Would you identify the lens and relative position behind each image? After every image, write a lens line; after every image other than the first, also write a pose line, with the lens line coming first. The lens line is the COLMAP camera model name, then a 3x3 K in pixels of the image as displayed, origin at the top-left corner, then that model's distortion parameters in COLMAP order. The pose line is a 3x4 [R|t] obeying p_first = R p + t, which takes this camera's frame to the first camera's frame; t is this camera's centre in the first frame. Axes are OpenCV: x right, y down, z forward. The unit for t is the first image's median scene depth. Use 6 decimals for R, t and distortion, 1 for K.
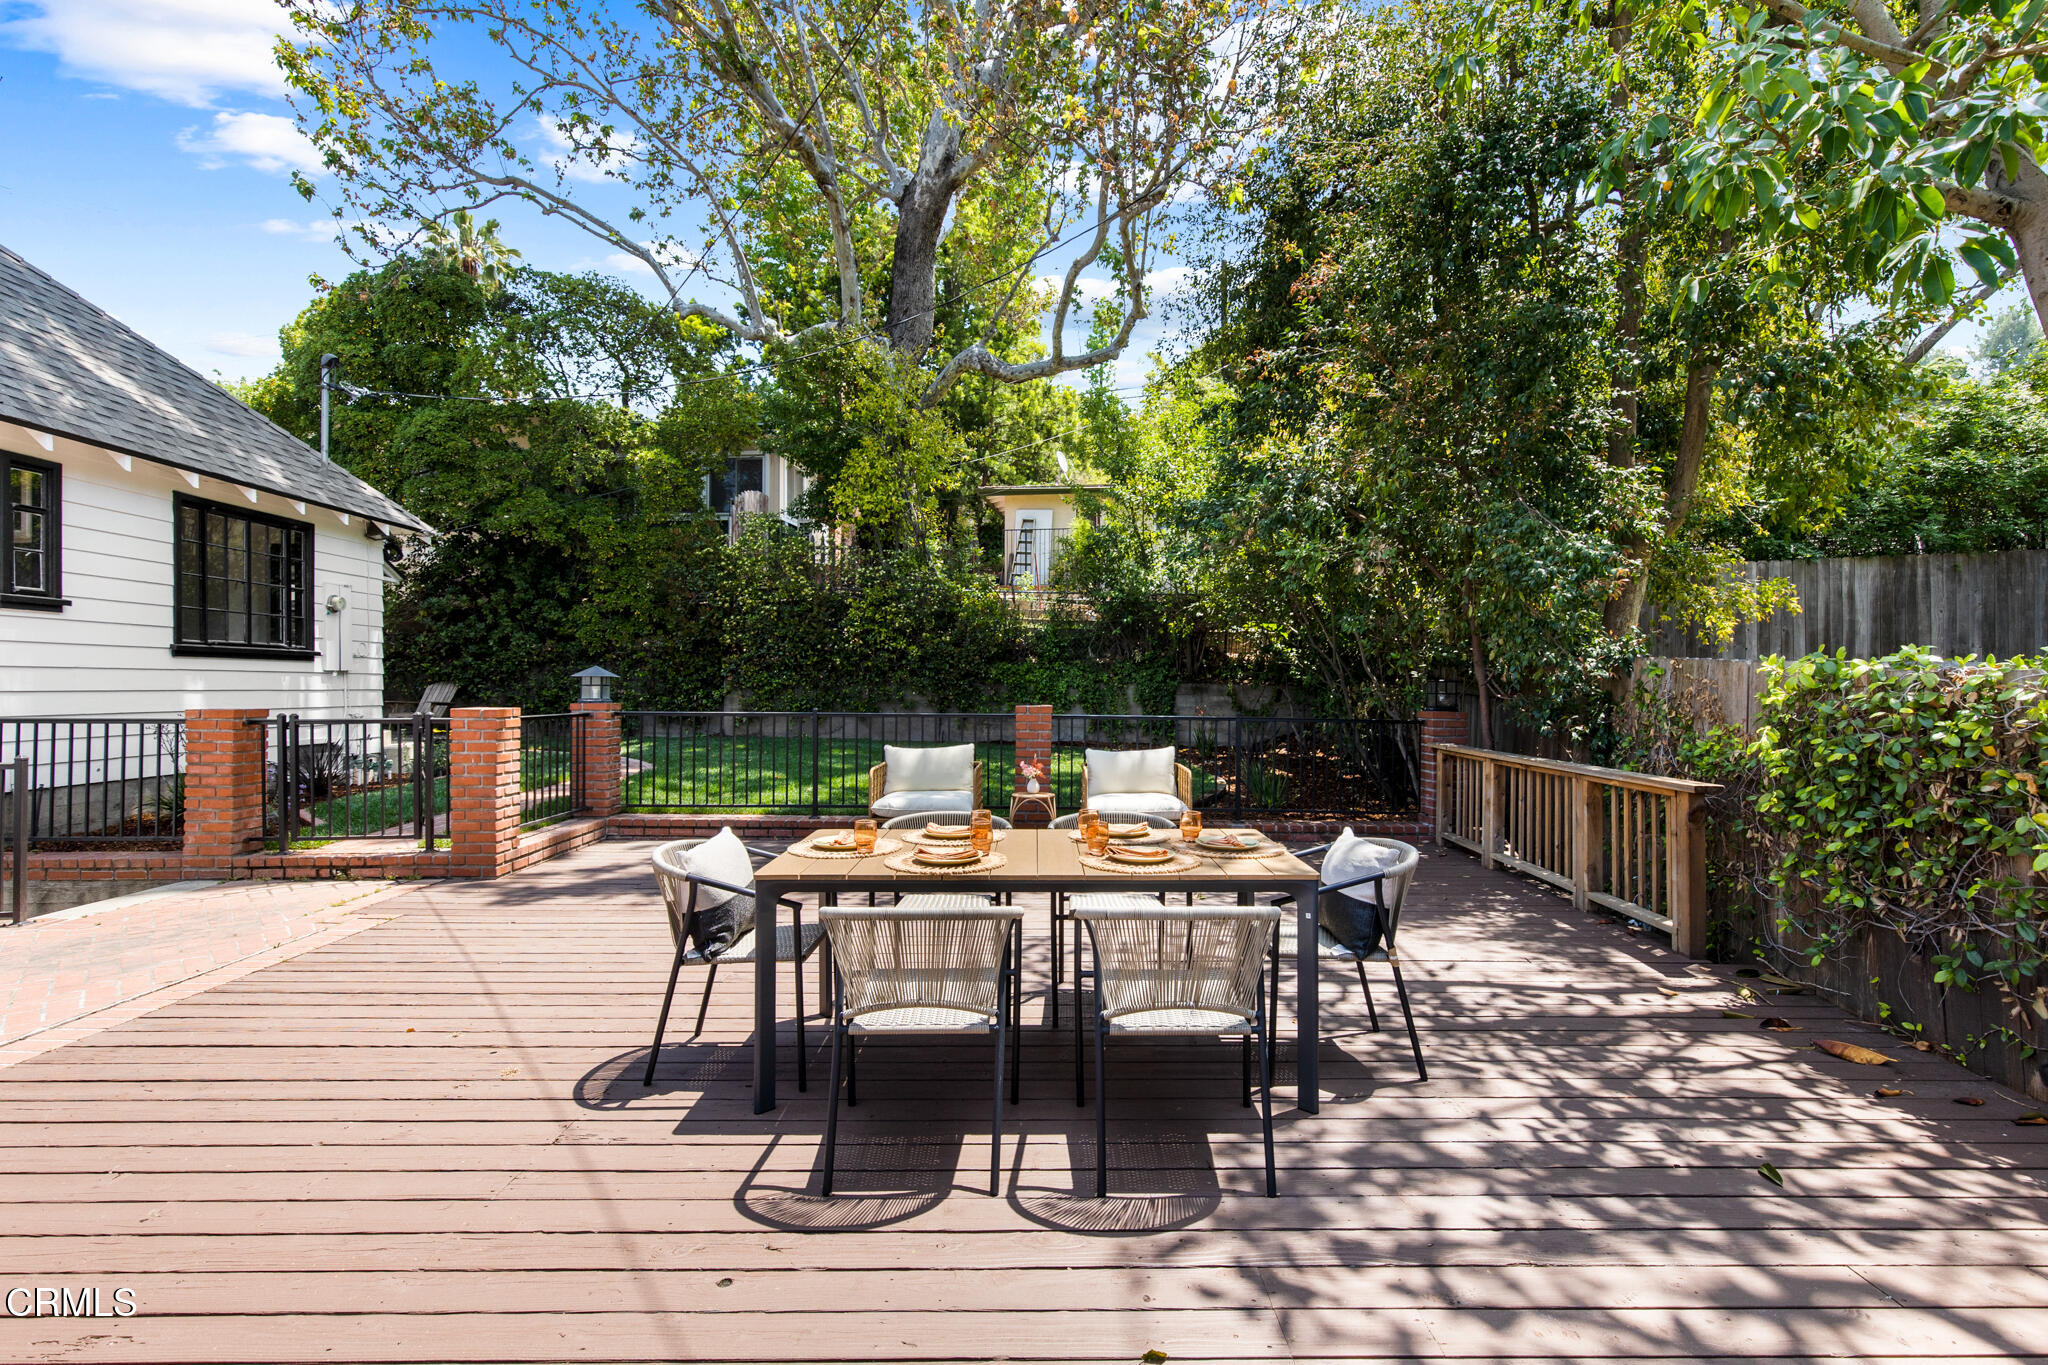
lens RADIAL K [[939.2, 0, 1040.6], [0, 939.2, 693.4], [0, 0, 1]] dist [0.007031, -0.000506]
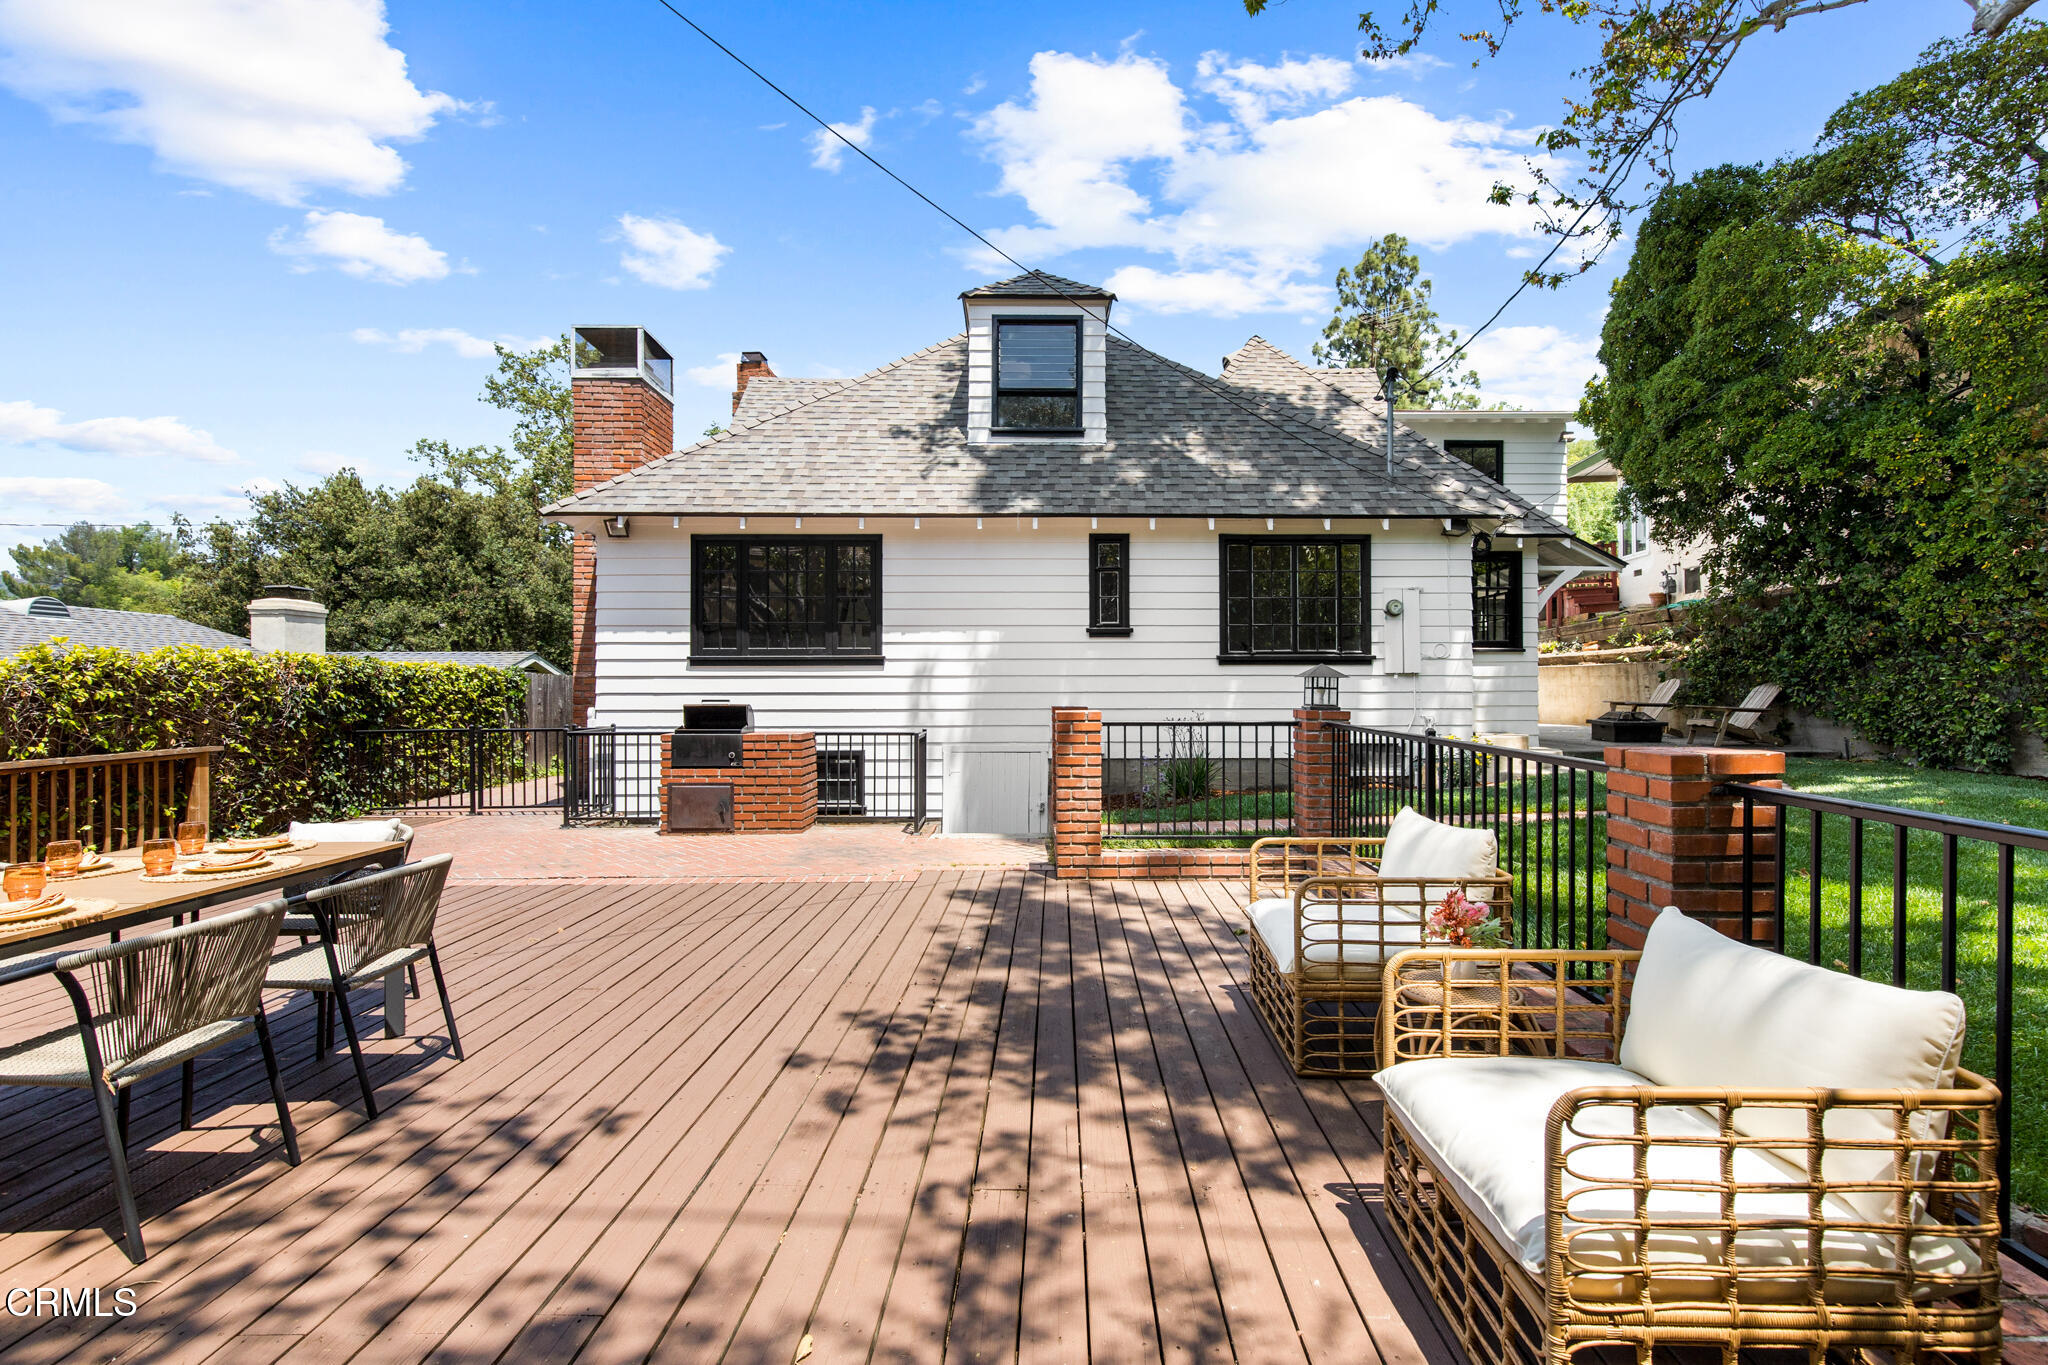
lens RADIAL K [[939.2, 0, 1039.1], [0, 939.2, 678.9], [0, 0, 1]] dist [0.007031, -0.000506]
pose [[-0.021667, -0.009388, -0.999721, 0.346300], [-0.007737, 0.999928, -0.009222, -0.008029], [0.999735, 0.007535, -0.021738, 0.815513]]
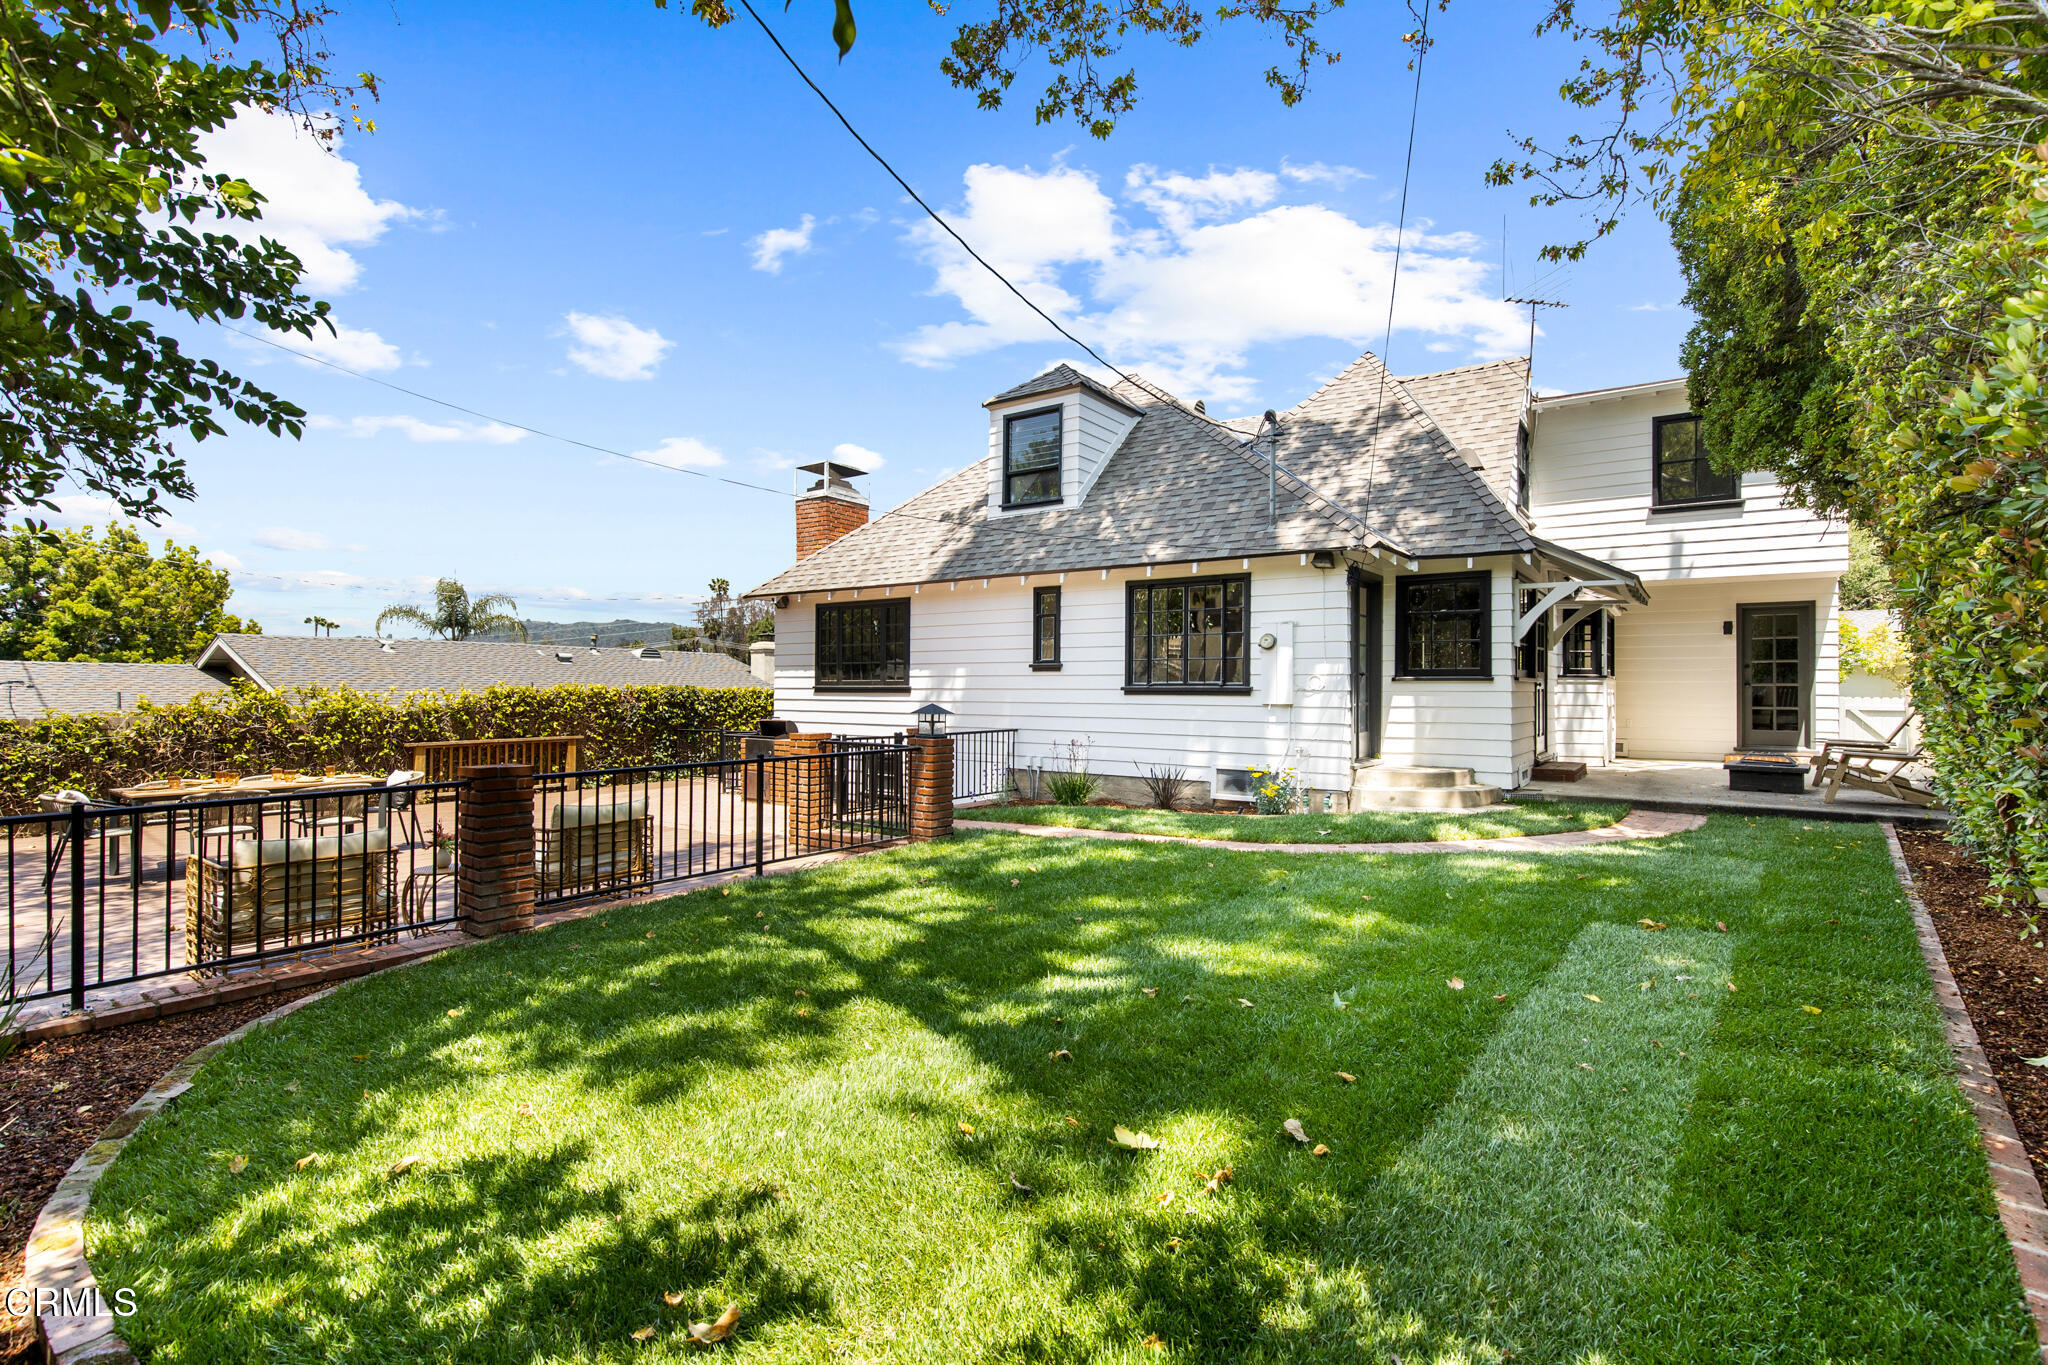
lens RADIAL K [[939.2, 0, 1043.2], [0, 939.2, 686.7], [0, 0, 1]] dist [0.007031, -0.000506]
pose [[-0.604801, -0.005316, -0.796359, 0.315939], [-0.012260, 0.999921, 0.002636, -0.055929], [0.796283, 0.011358, -0.604818, 1.833424]]
